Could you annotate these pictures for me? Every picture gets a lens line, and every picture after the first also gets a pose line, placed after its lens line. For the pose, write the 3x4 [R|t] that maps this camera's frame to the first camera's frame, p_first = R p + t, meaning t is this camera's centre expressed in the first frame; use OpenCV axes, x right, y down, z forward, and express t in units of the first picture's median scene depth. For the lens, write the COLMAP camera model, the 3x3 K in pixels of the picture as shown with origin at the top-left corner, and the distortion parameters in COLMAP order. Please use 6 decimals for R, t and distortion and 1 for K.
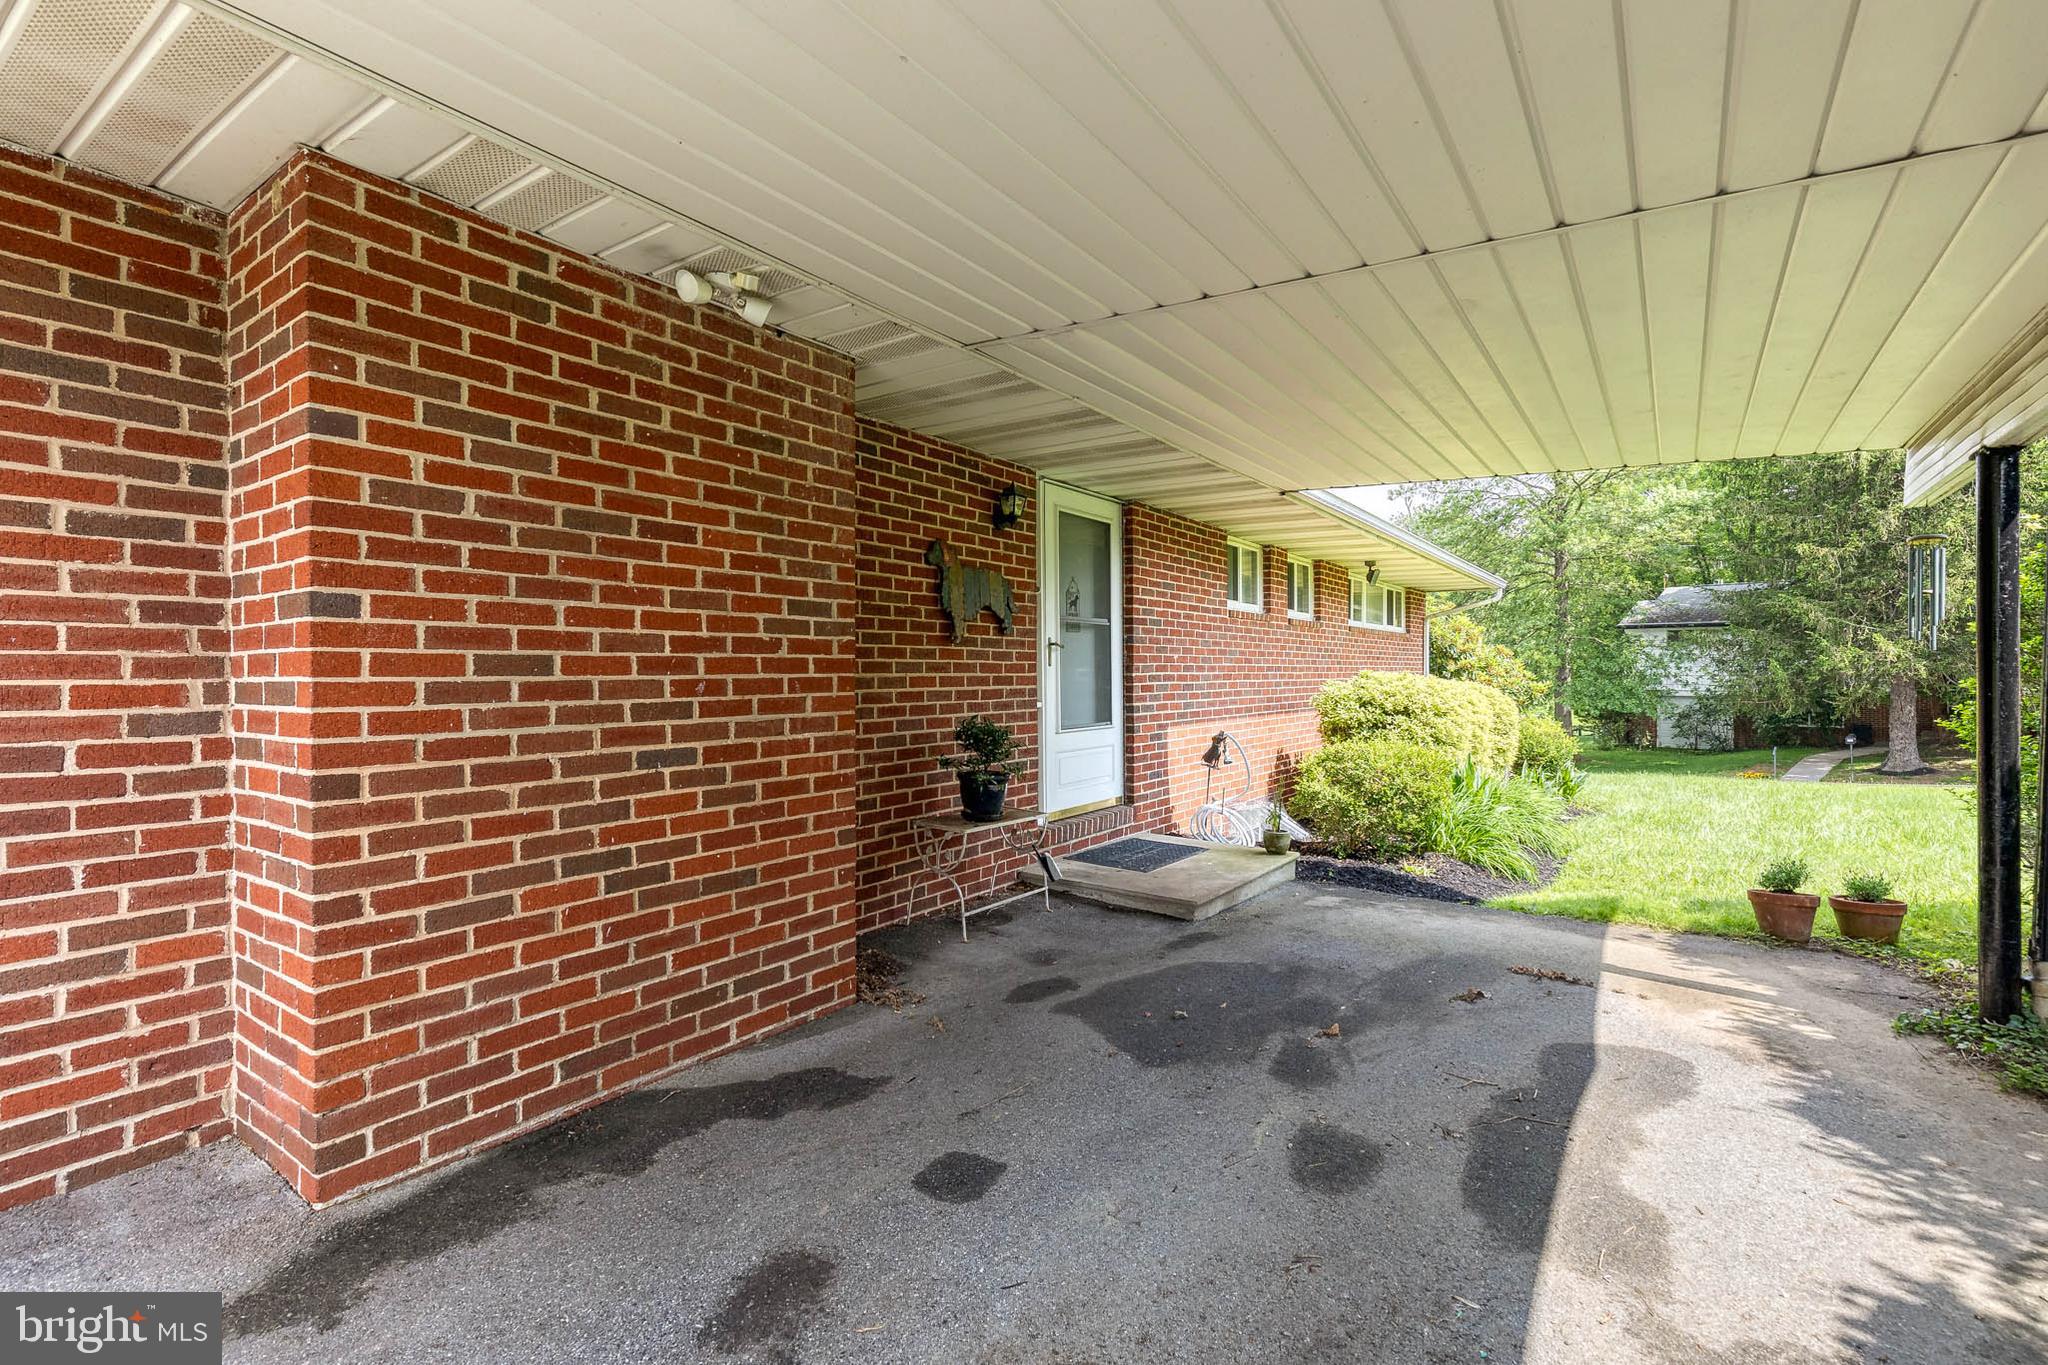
lens RADIAL K [[935.2, 0, 1026.1], [0, 935.2, 680.6], [0, 0, 1]] dist [0.014890, -0.002275]
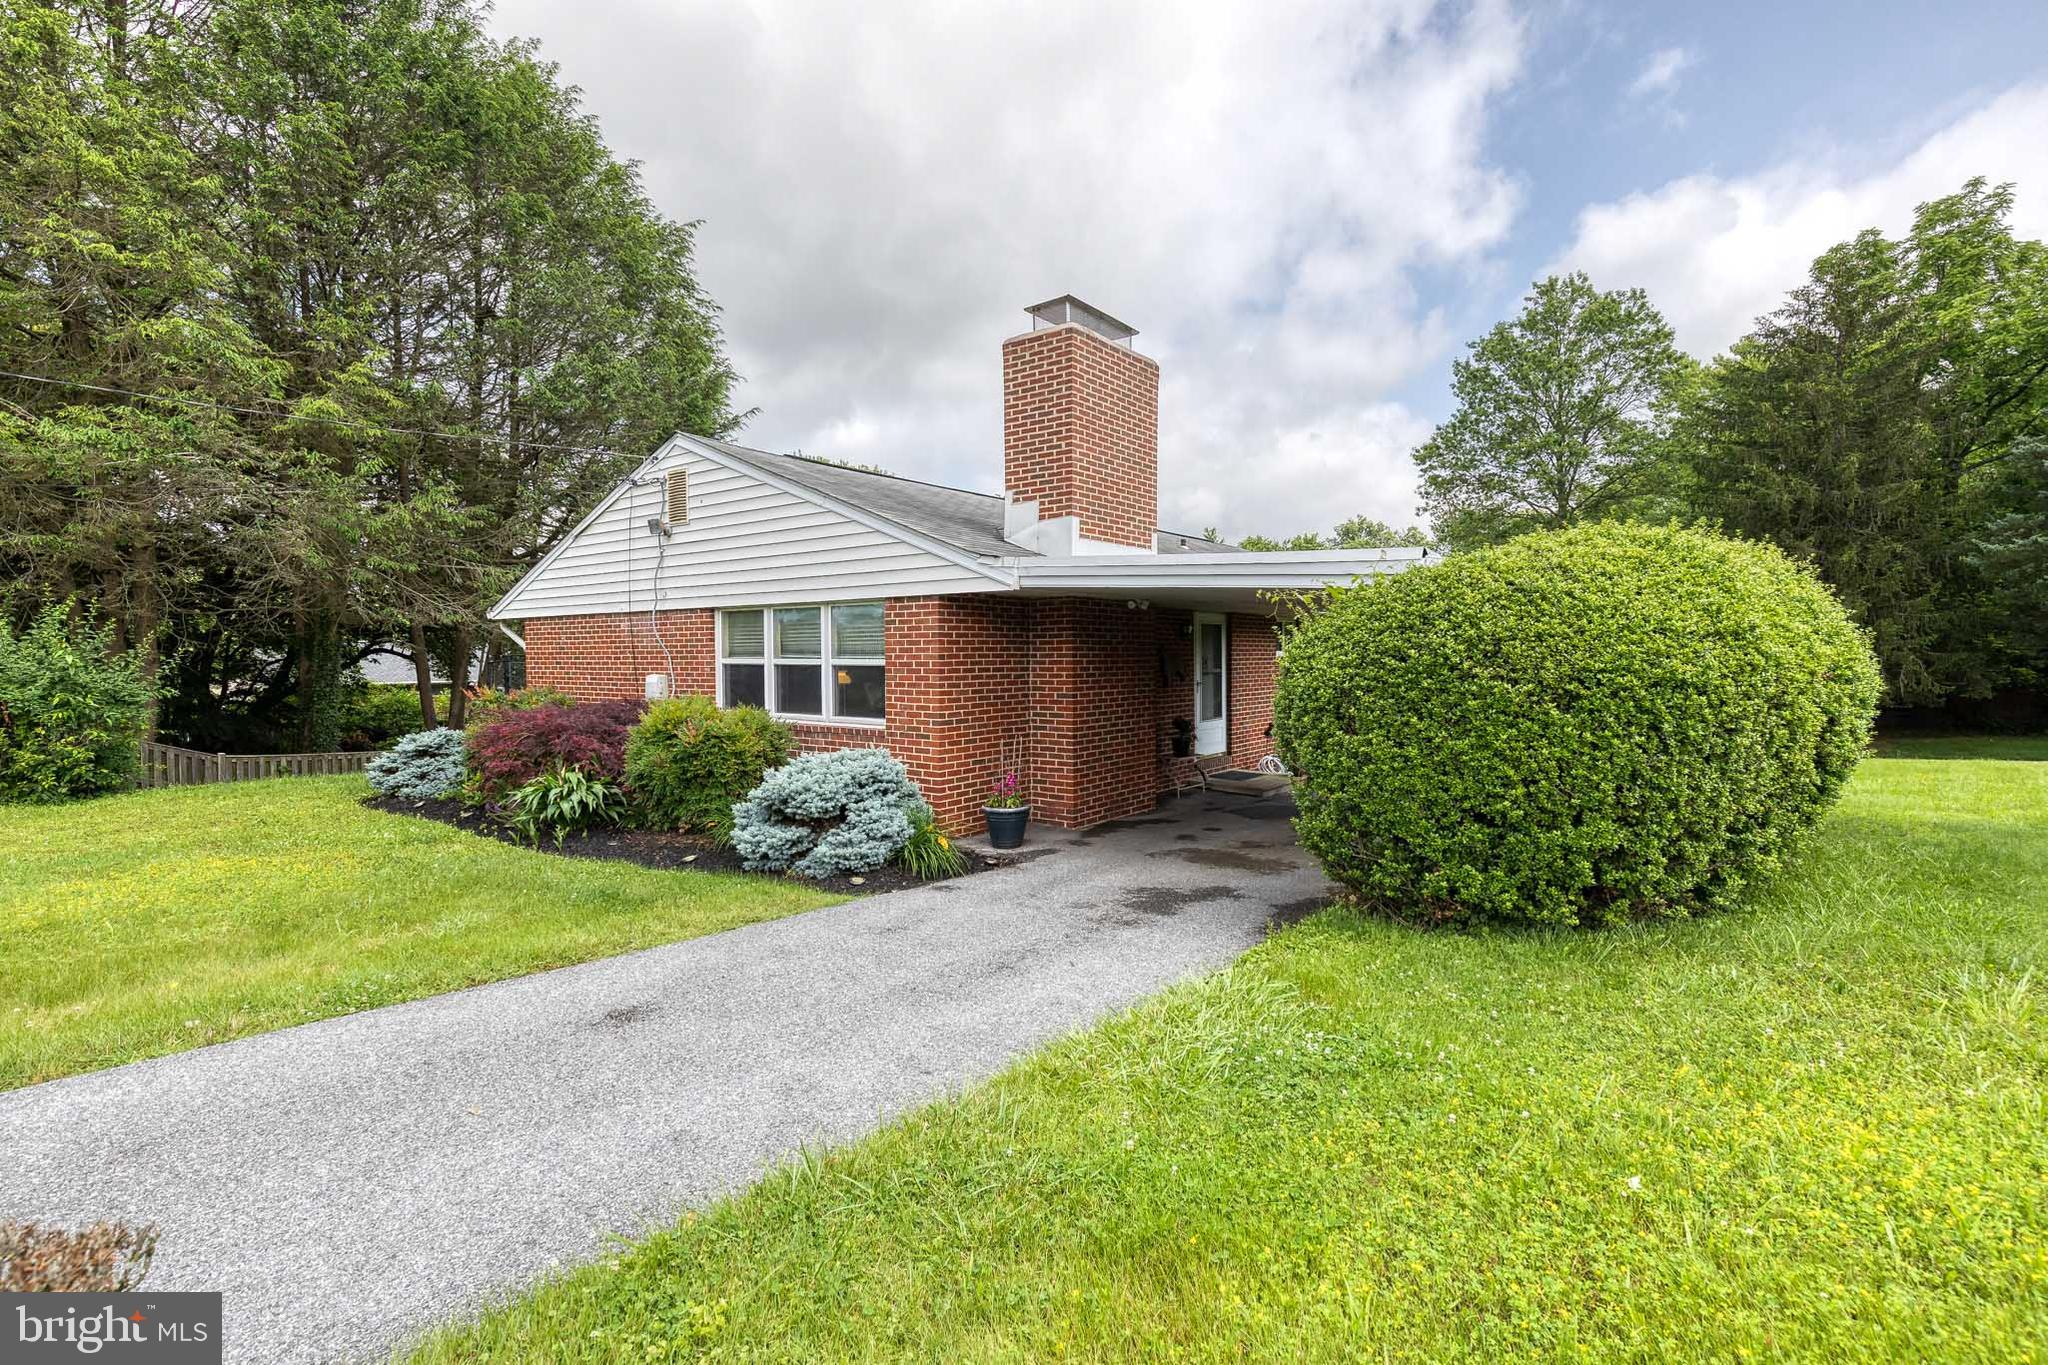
lens RADIAL K [[935.2, 0, 1023.3], [0, 935.2, 681.7], [0, 0, 1]] dist [0.014890, -0.002275]
pose [[0.998987, 0.002577, -0.044928, -0.281921], [-0.001456, 0.999687, 0.024962, -0.094648], [0.044978, -0.024872, 0.998678, -1.232030]]
